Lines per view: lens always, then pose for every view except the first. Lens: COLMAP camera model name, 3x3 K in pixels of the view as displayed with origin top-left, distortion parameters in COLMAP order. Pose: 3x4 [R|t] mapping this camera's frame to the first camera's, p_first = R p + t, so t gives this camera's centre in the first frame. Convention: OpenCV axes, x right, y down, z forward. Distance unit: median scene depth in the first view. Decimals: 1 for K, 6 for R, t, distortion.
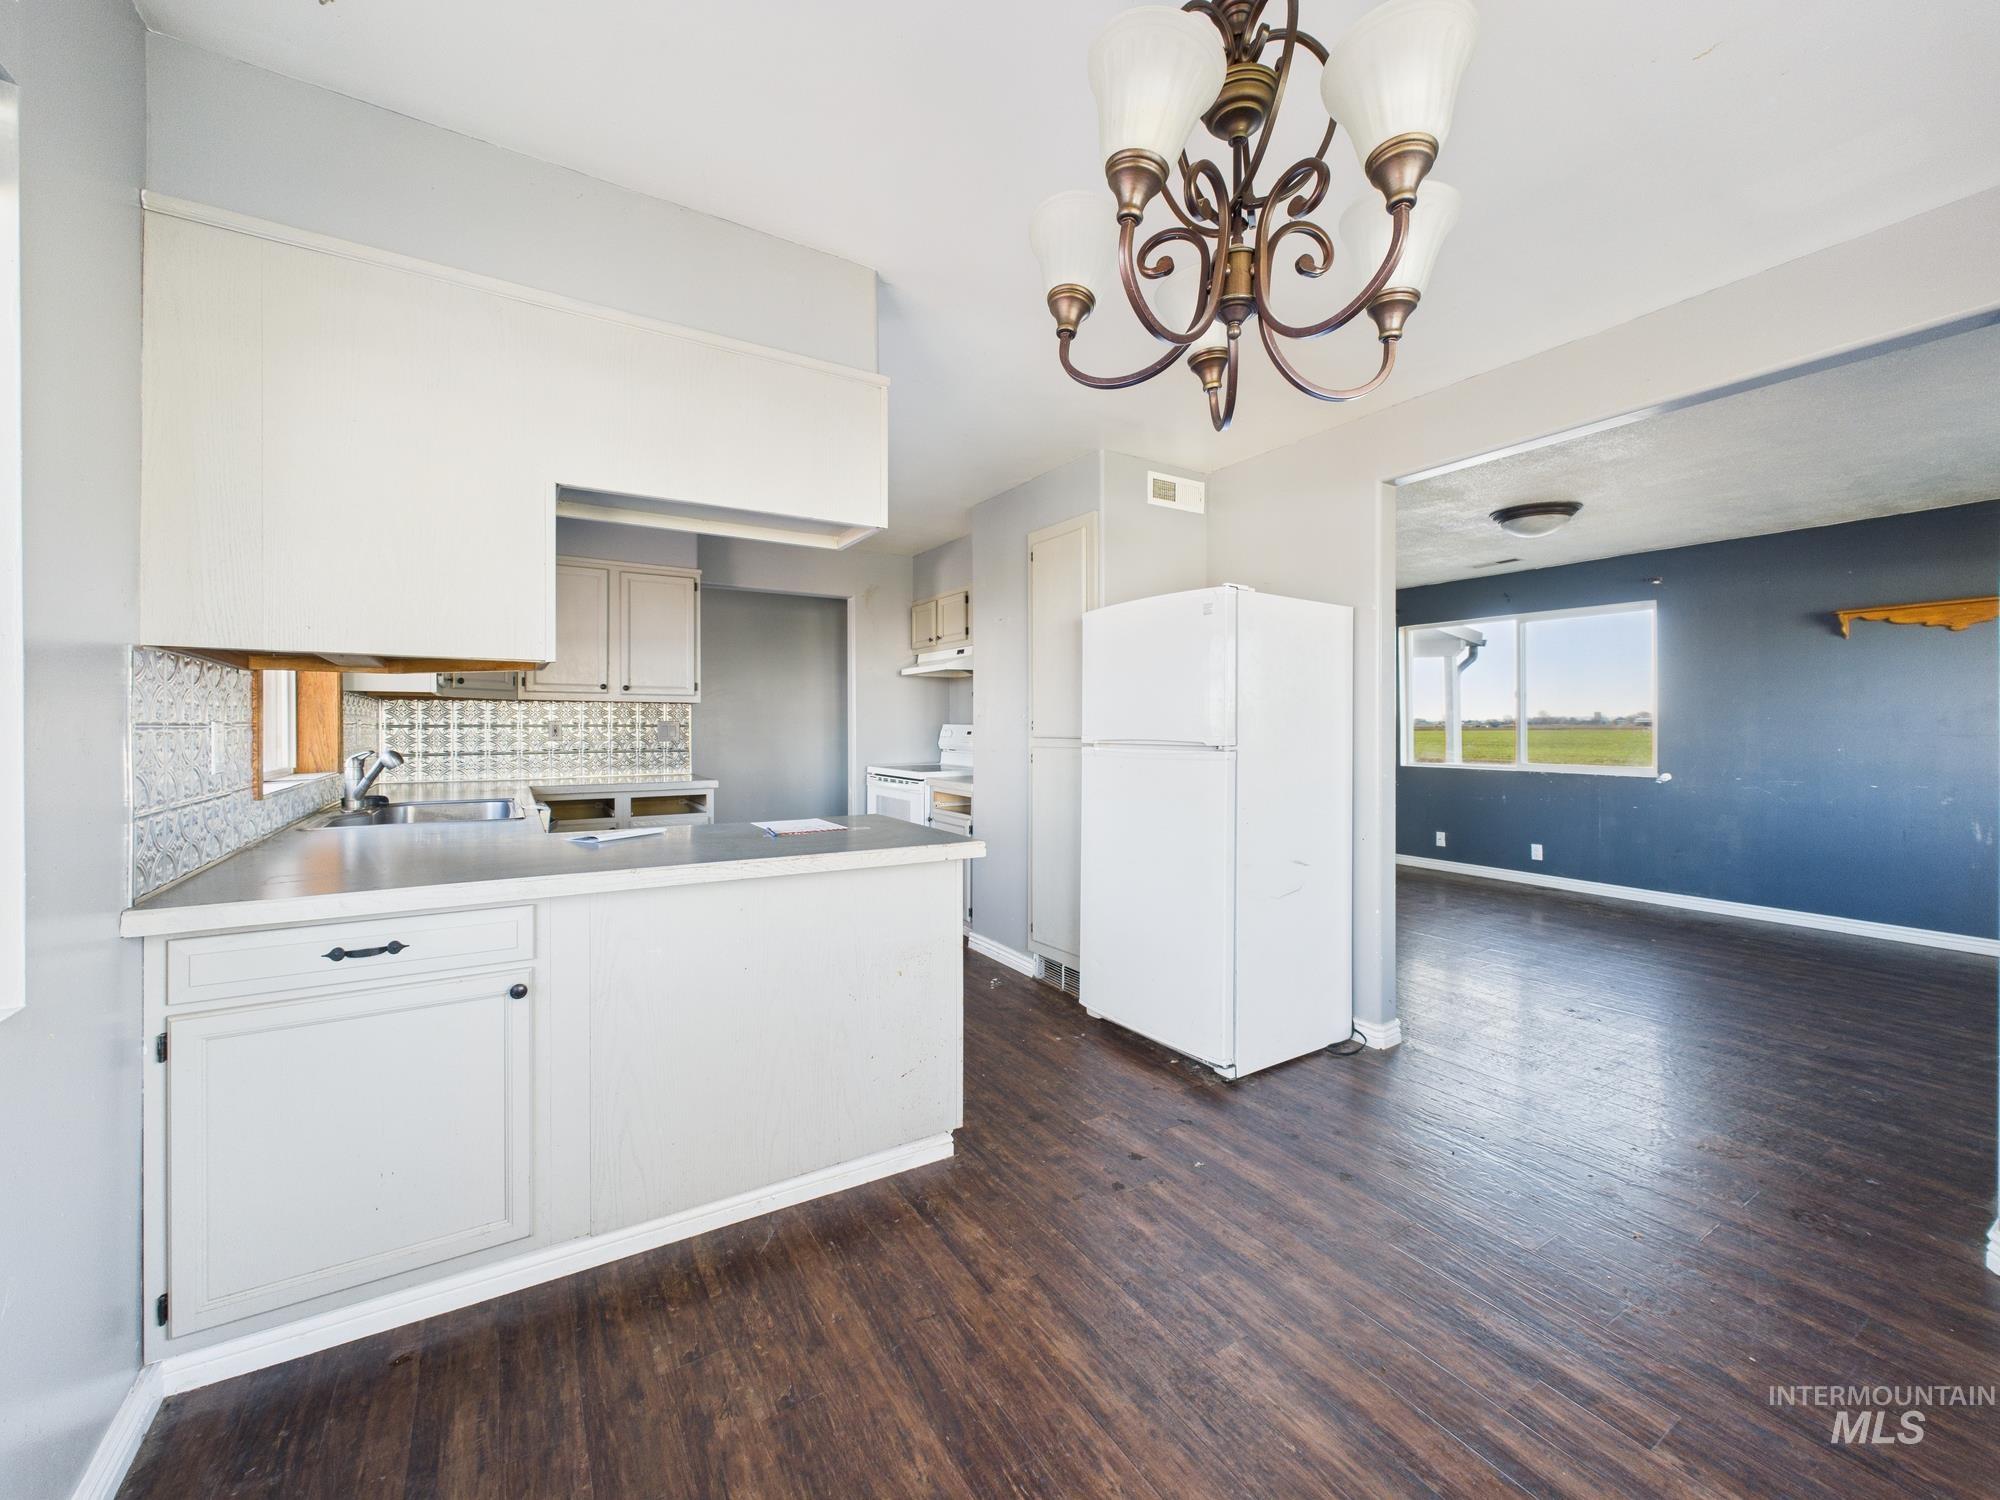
lens RADIAL K [[806.3, 0, 1000.8], [0, 806.3, 727.0], [0, 0, 1]] dist [0.000990, -0.000136]
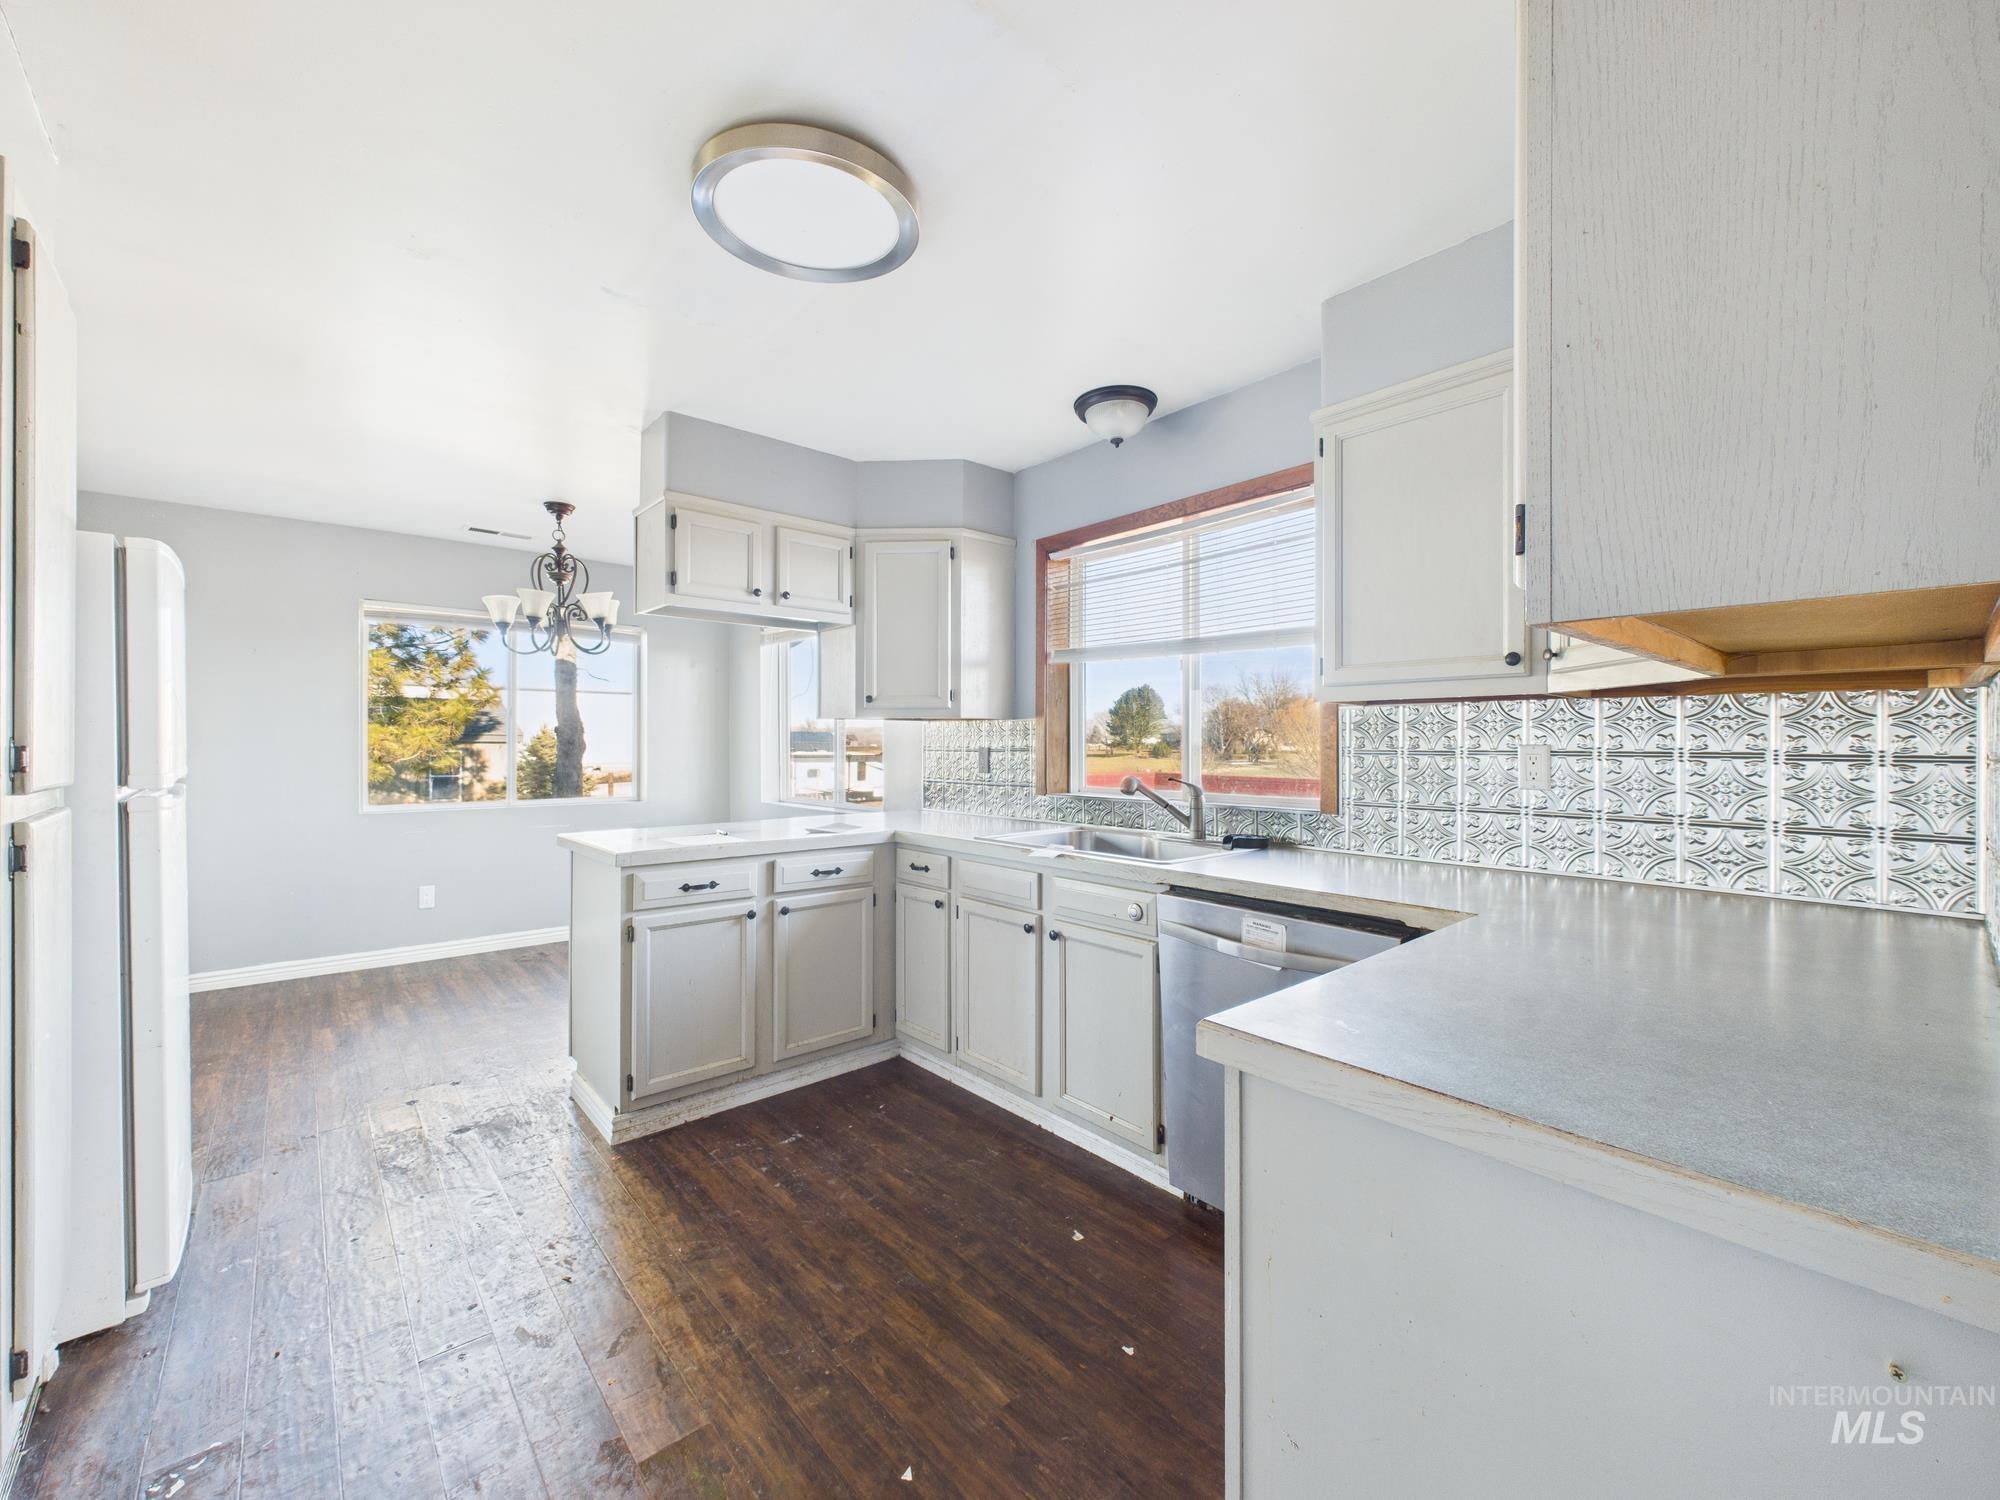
lens RADIAL K [[806.3, 0, 1000.4], [0, 806.3, 742.0], [0, 0, 1]] dist [0.000990, -0.000136]
pose [[-0.986869, -0.000818, -0.161521, -0.288431], [-0.000700, 0.999999, -0.000785, -0.008747], [0.161522, -0.000662, -0.986869, 1.315594]]
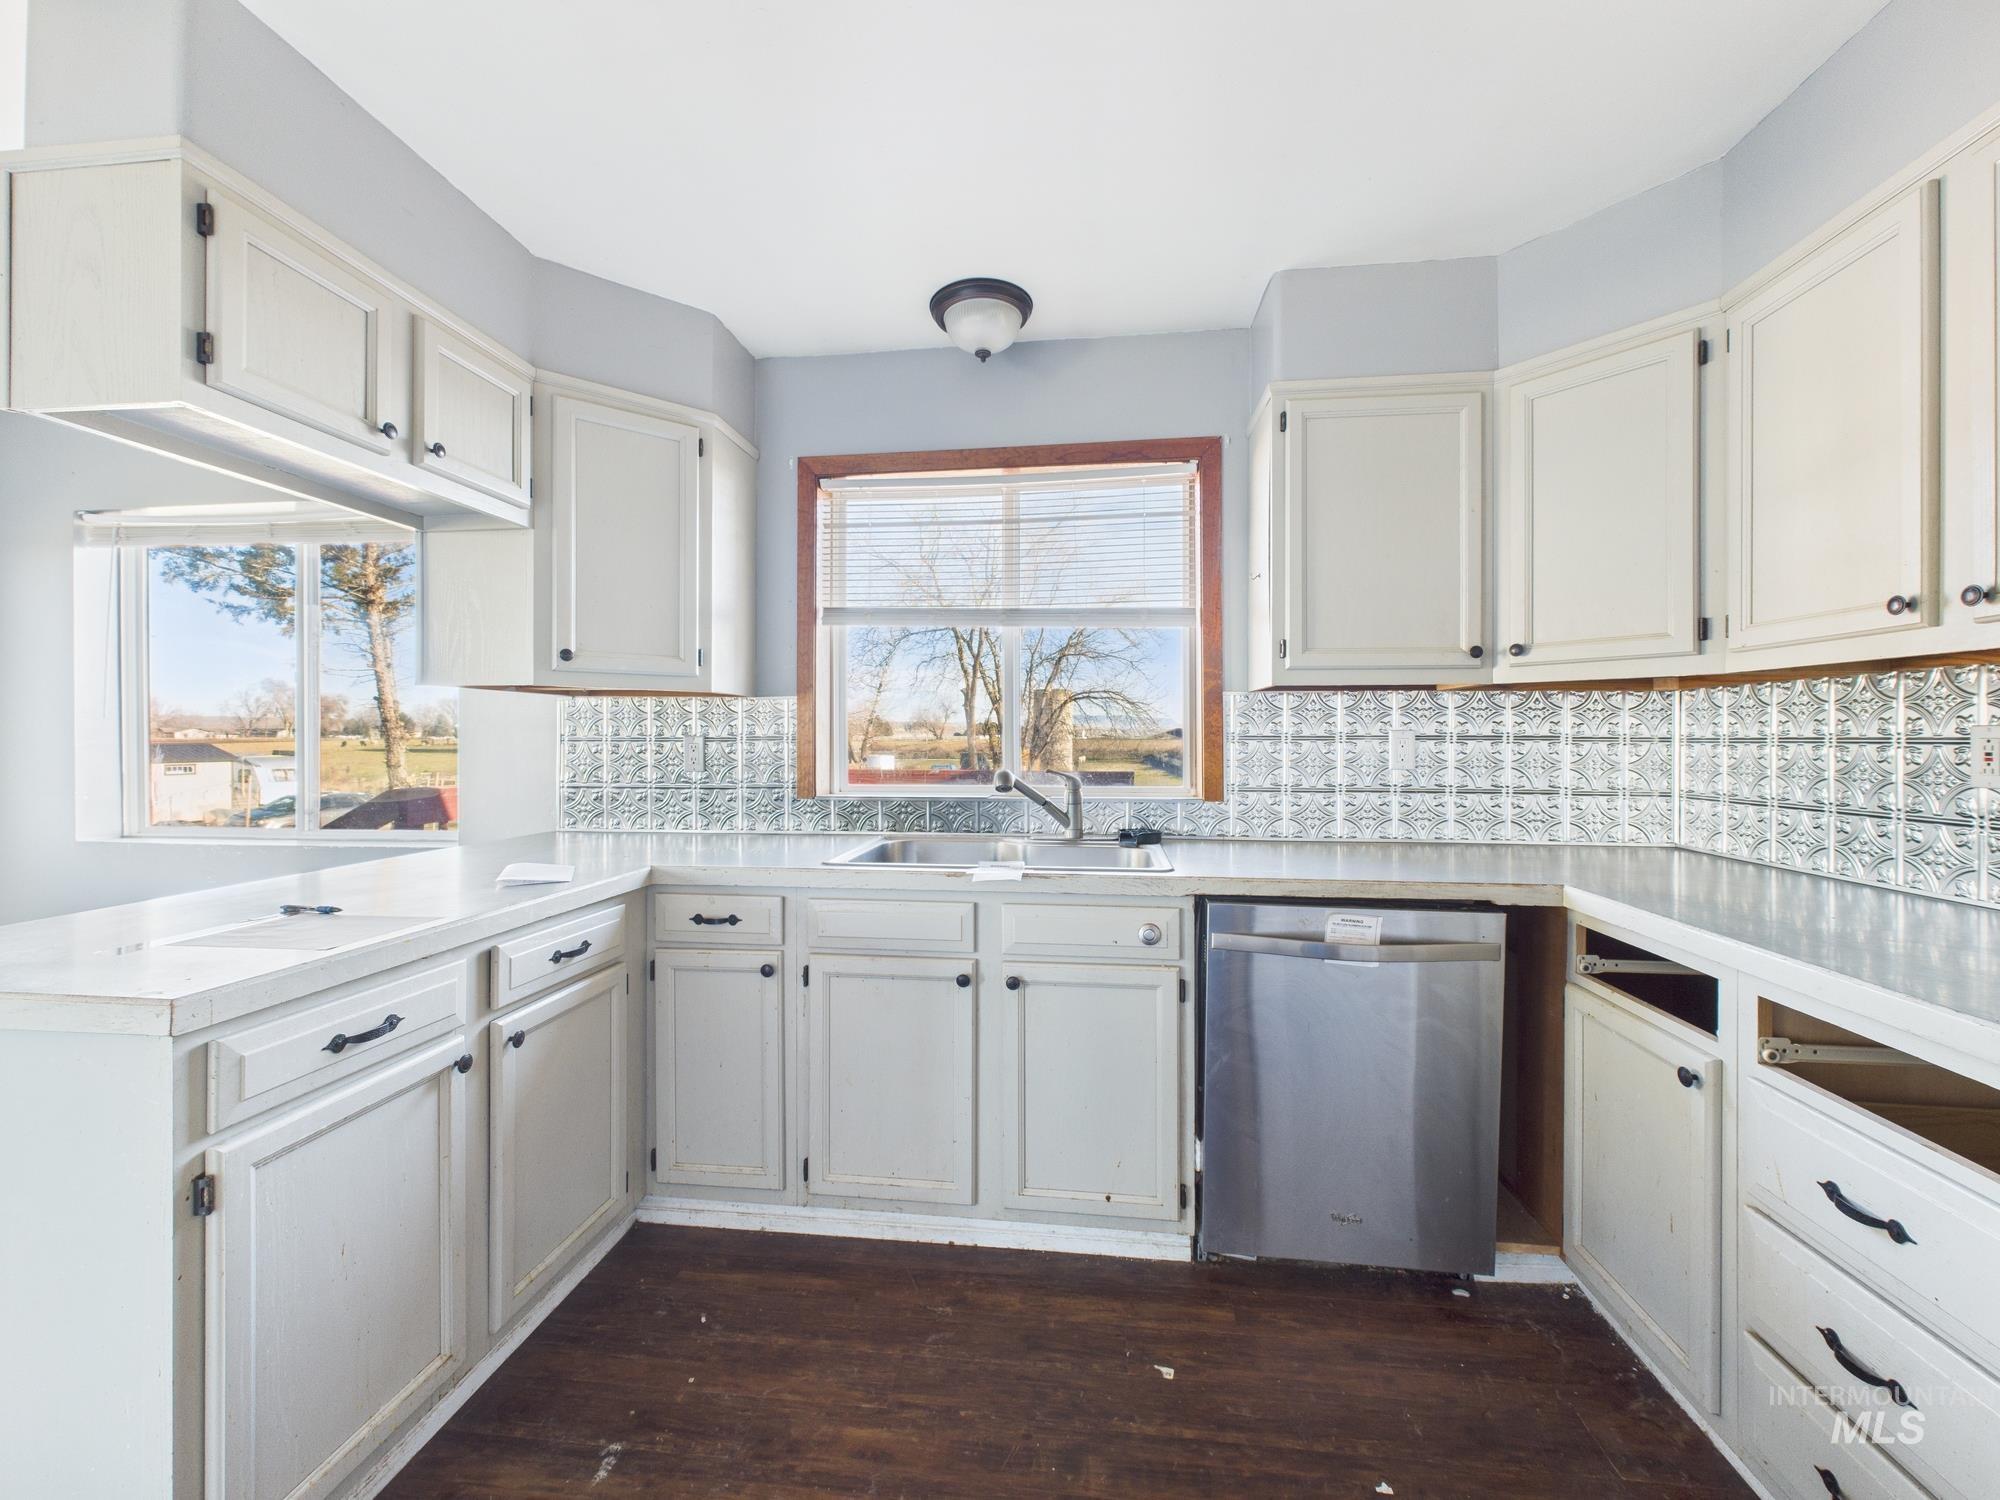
lens RADIAL K [[806.3, 0, 1001.4], [0, 806.3, 735.8], [0, 0, 1]] dist [0.000990, -0.000136]
pose [[-0.628689, -0.000822, -0.777656, -0.074263], [-0.001246, 0.999999, -0.000050, -0.003282], [0.777655, 0.000938, -0.628690, 1.012805]]
